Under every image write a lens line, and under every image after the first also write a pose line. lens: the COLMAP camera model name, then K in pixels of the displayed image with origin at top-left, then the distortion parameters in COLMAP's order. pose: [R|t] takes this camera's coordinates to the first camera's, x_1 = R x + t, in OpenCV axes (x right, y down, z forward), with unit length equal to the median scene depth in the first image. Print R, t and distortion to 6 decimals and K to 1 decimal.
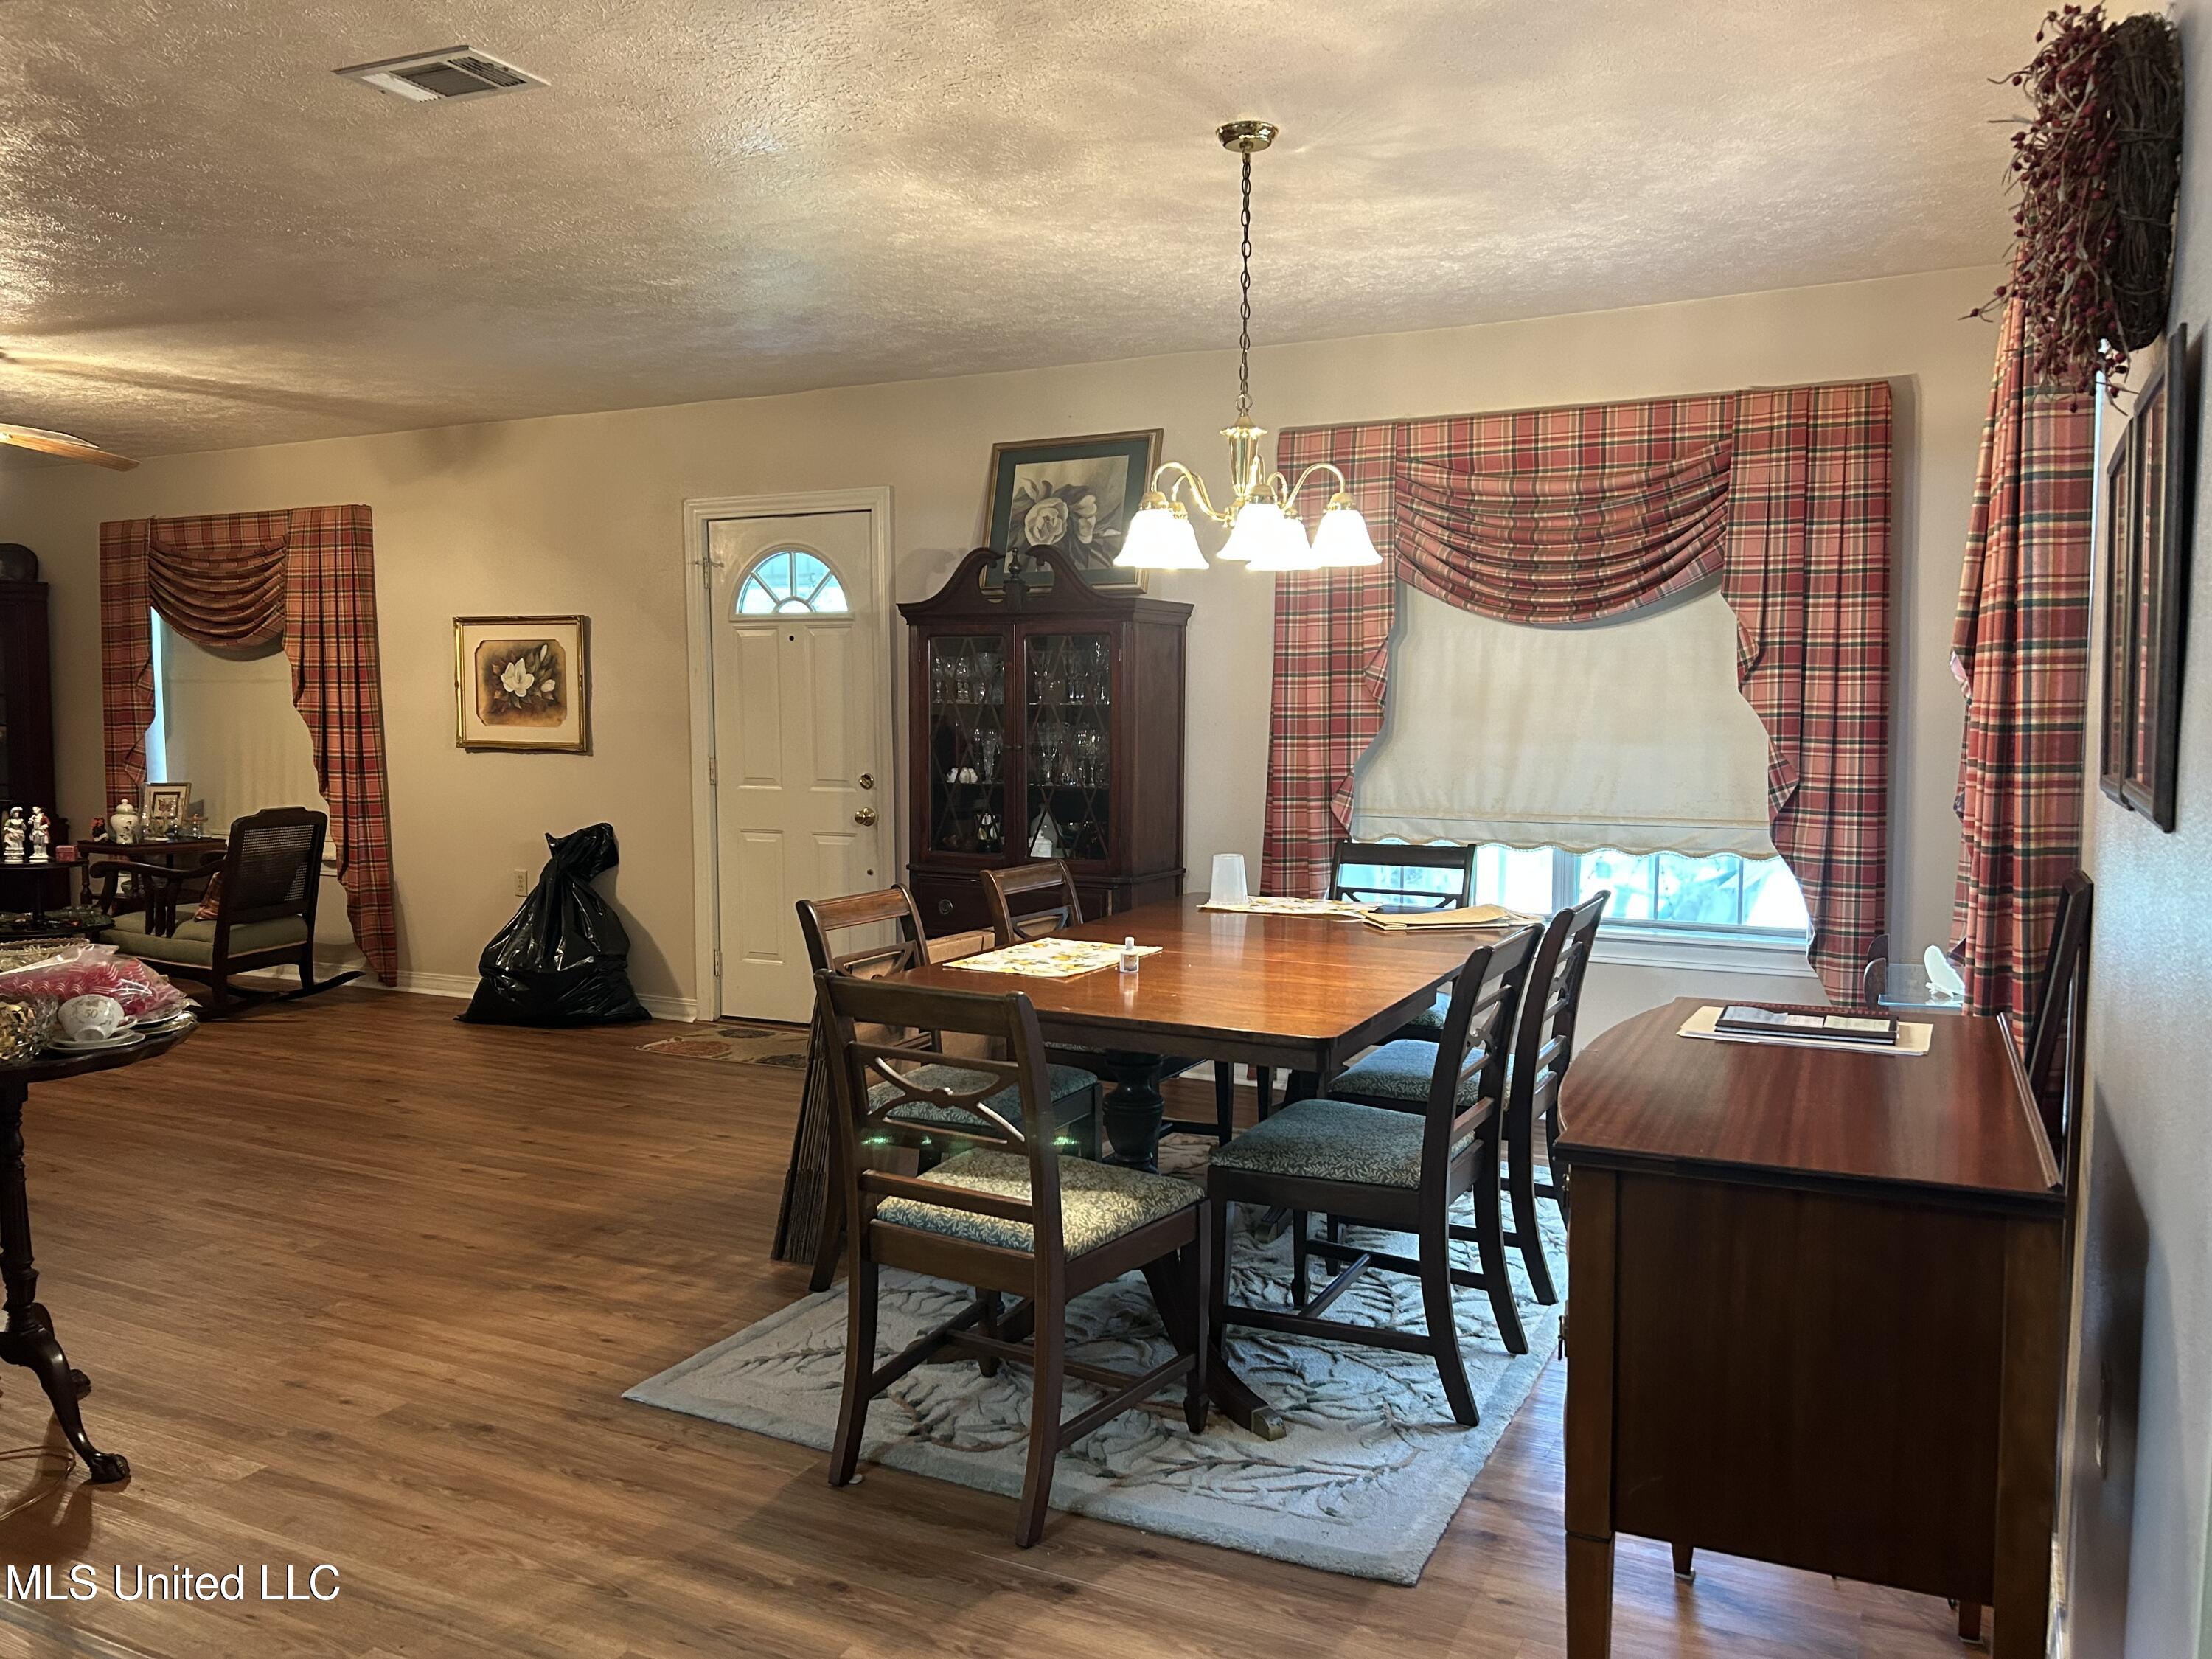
lens RADIAL K [[1684.4, 0, 1138.4], [0, 1684.4, 827.2], [0, 0, 1]] dist [0.038819, -0.046746]
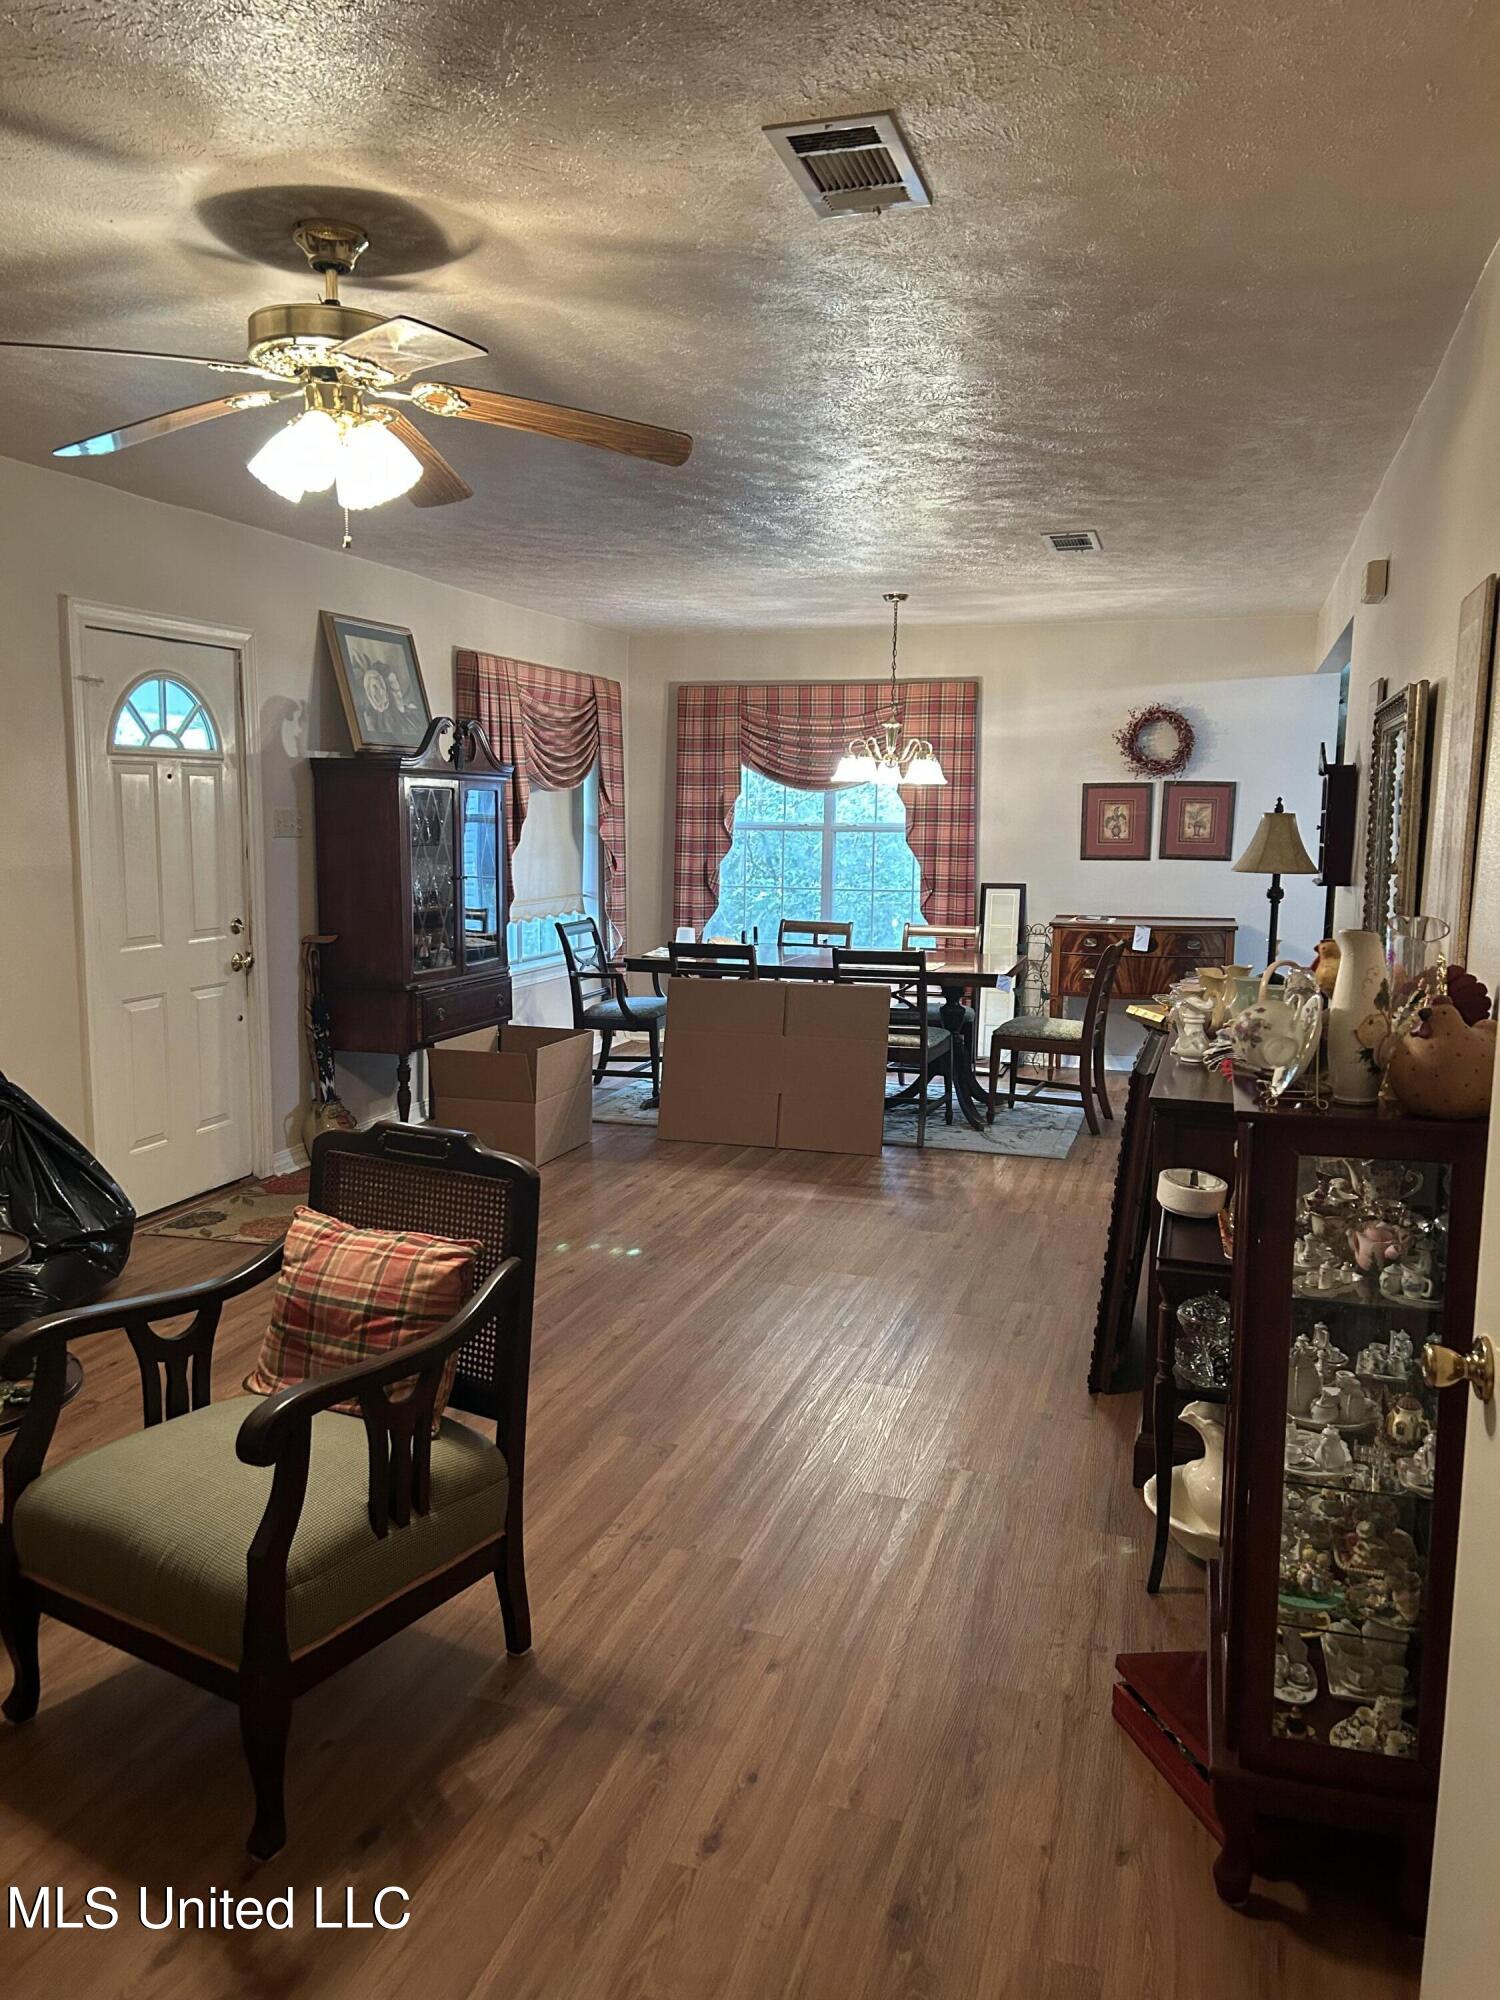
lens RADIAL K [[1523.0, 0, 750.0], [0, 1523.0, 1000.0], [0, 0, 1]] dist [0.038819, -0.046746]
pose [[-0.159209, -0.123908, 0.979438, -1.075045], [0.071811, 0.988011, 0.136665, -0.084187], [-0.984630, 0.092093, -0.148402, 0.835032]]
